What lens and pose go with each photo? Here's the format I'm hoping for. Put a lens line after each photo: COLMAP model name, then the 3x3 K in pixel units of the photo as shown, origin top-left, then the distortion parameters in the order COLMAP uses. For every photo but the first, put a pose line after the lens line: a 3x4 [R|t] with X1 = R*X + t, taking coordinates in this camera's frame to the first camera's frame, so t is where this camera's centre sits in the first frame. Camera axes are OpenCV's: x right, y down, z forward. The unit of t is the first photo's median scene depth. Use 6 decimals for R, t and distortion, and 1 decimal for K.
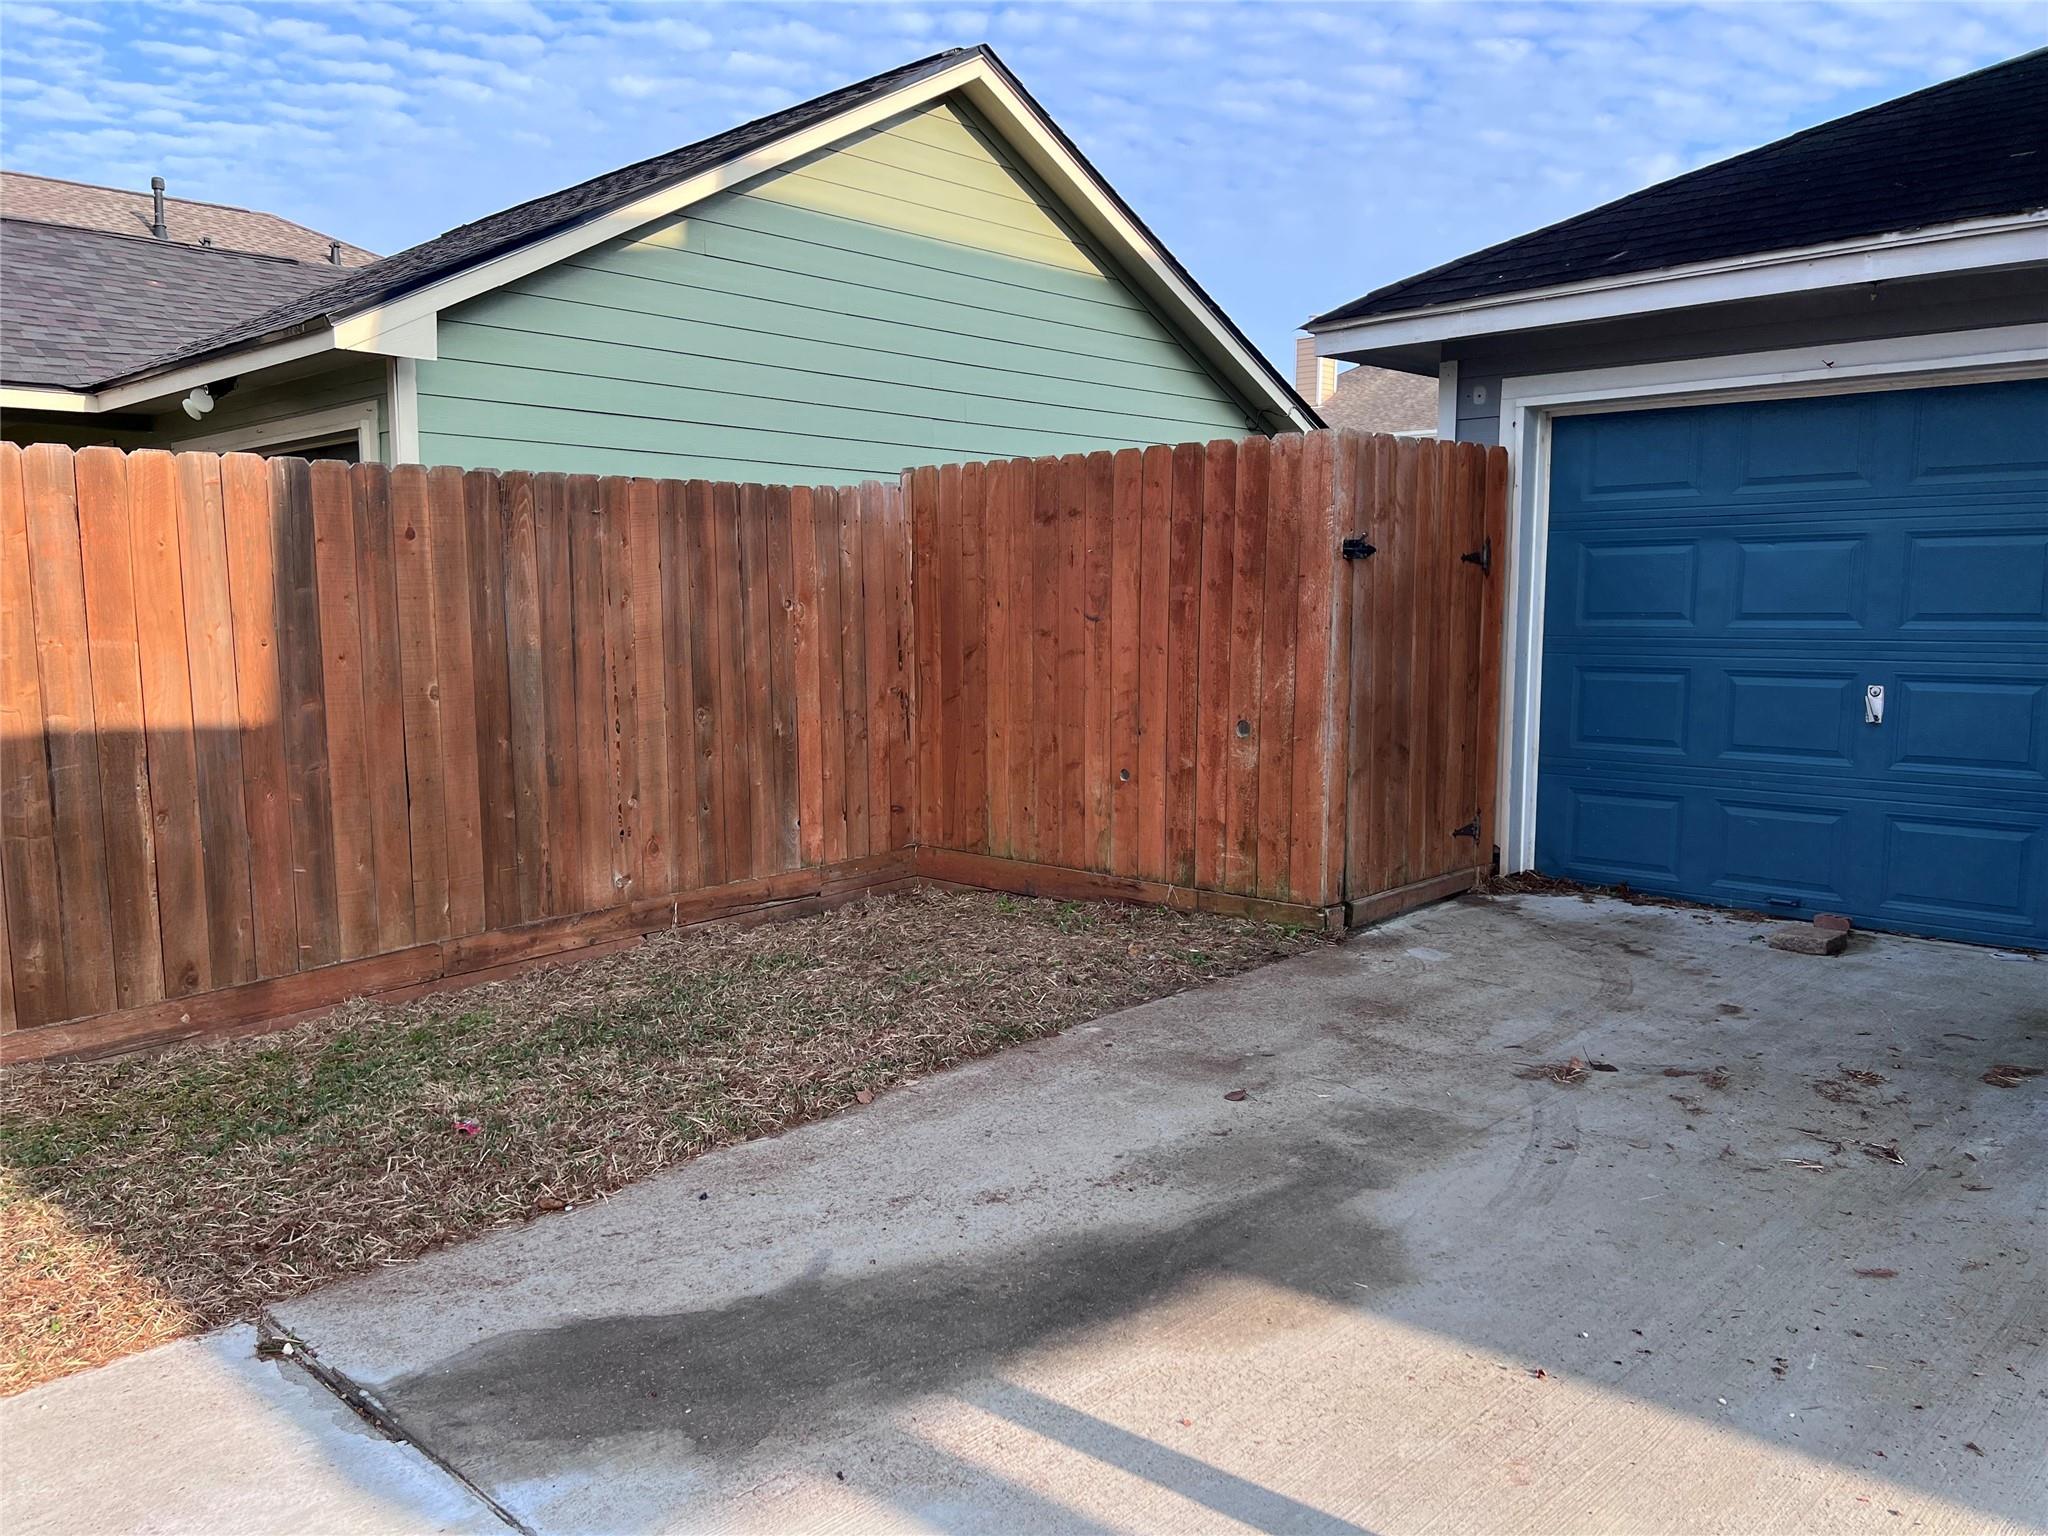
lens RADIAL K [[1521.9, 0, 986.2], [0, 1521.9, 779.3], [0, 0, 1]] dist [0.053479, -0.005491]
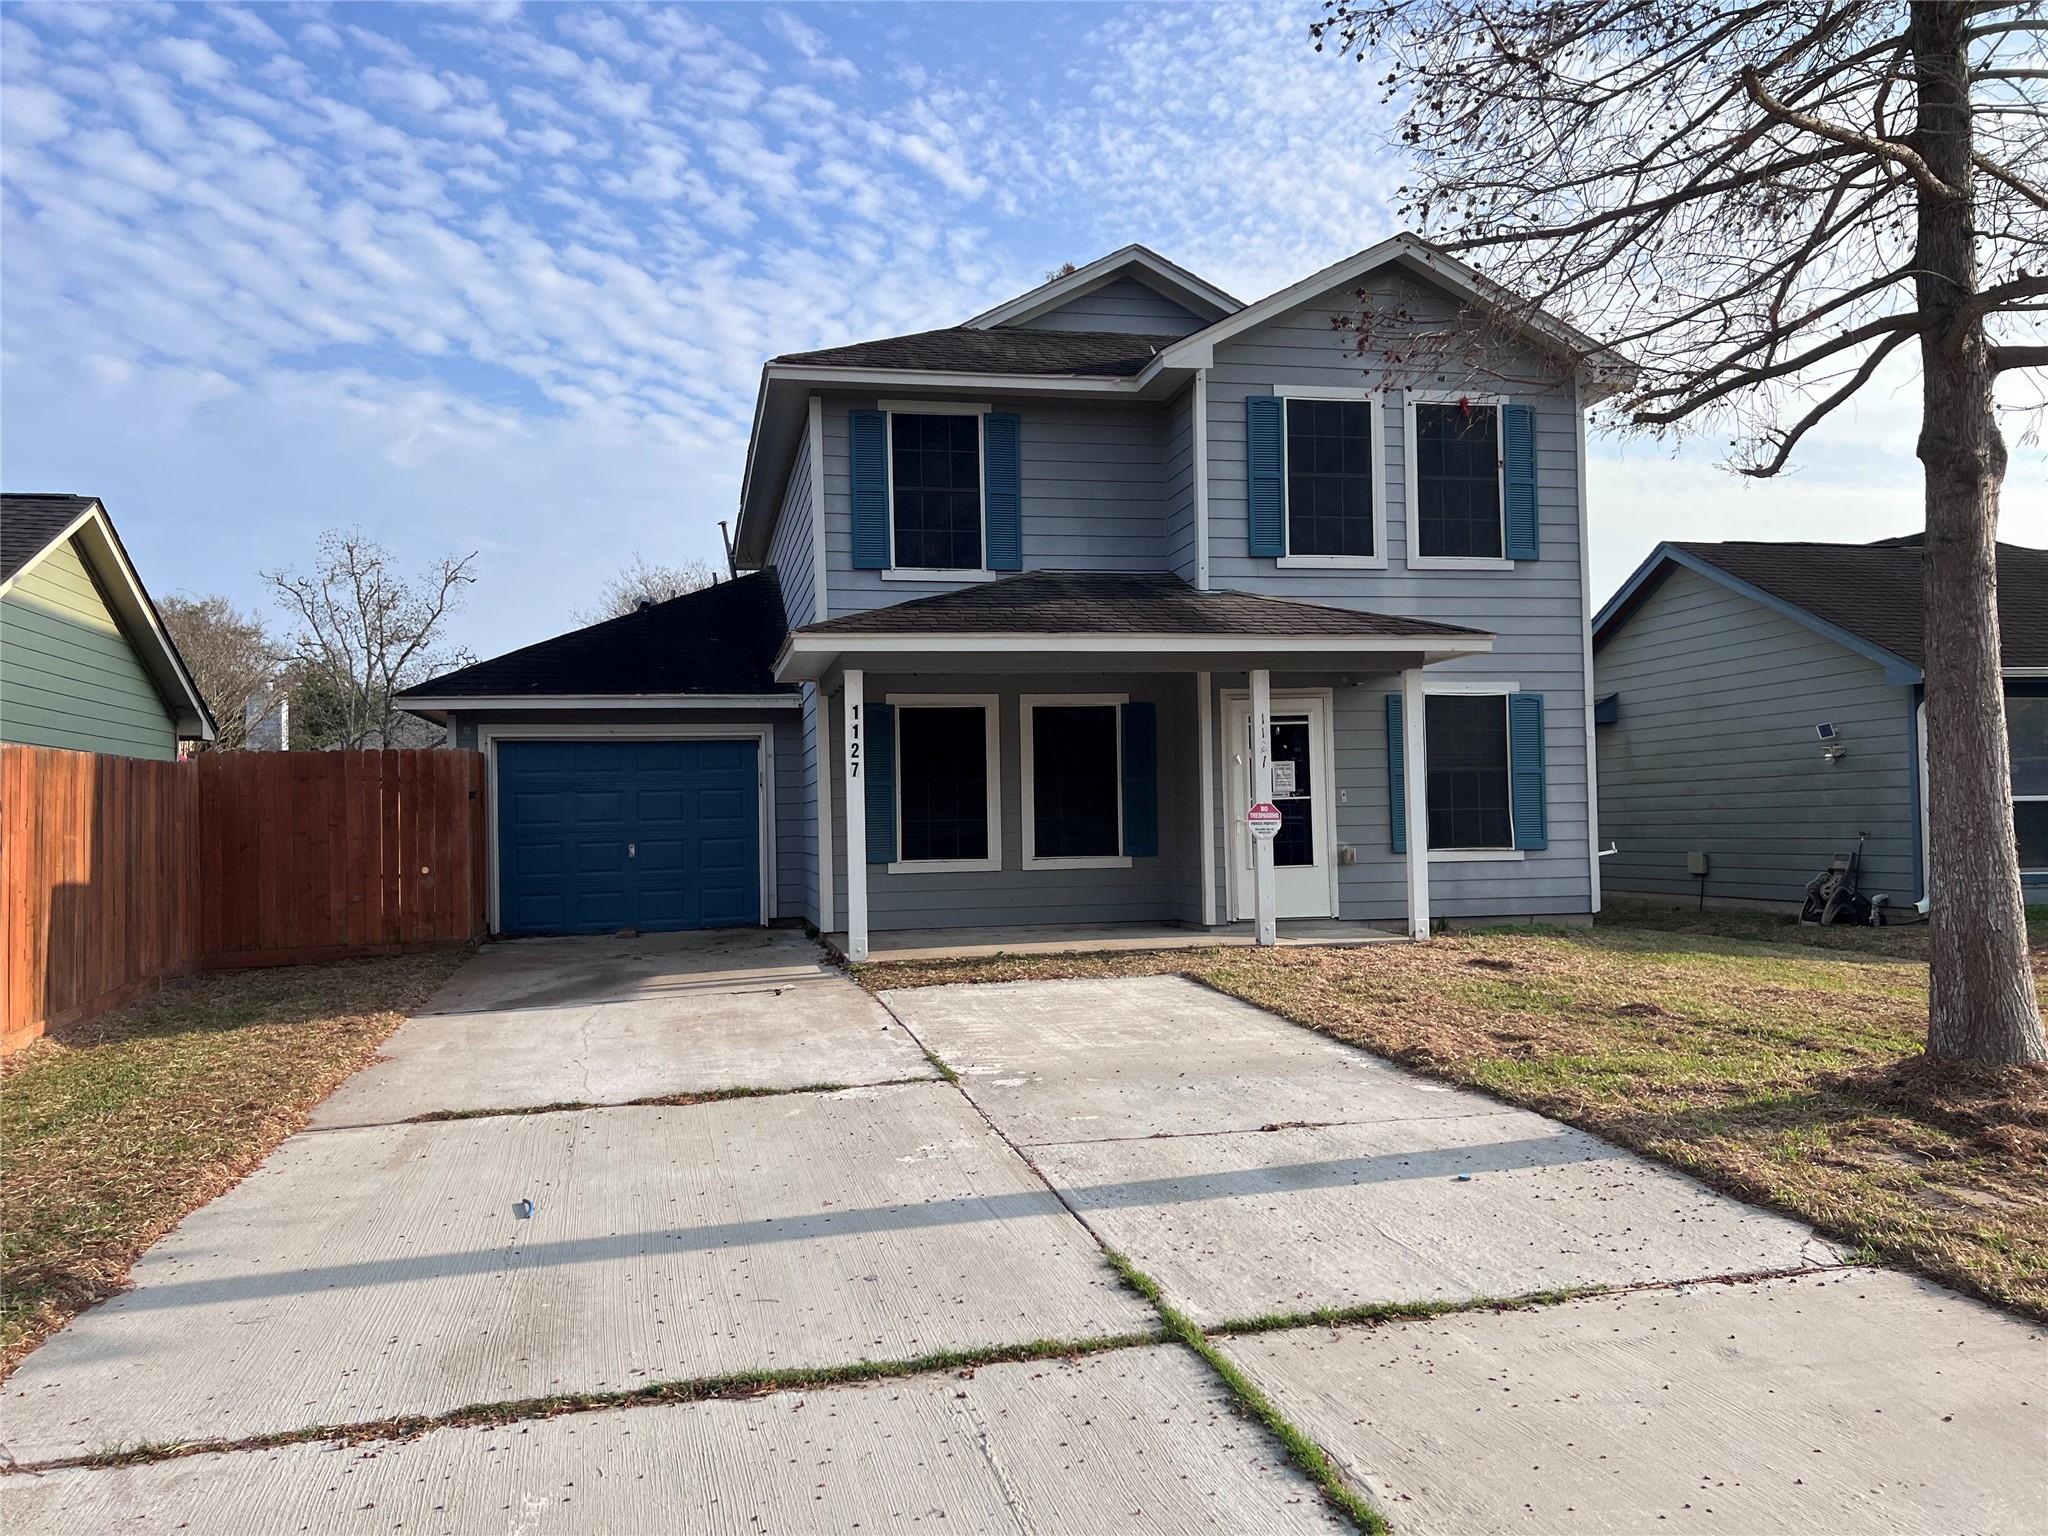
lens RADIAL K [[1521.9, 0, 986.2], [0, 1521.9, 779.3], [0, 0, 1]] dist [0.053479, -0.005491]
pose [[0.543339, 0.013041, 0.839412, -1.337243], [0.119510, 0.988495, -0.092714, 0.149098], [-0.830964, 0.150693, 0.535529, -0.993808]]
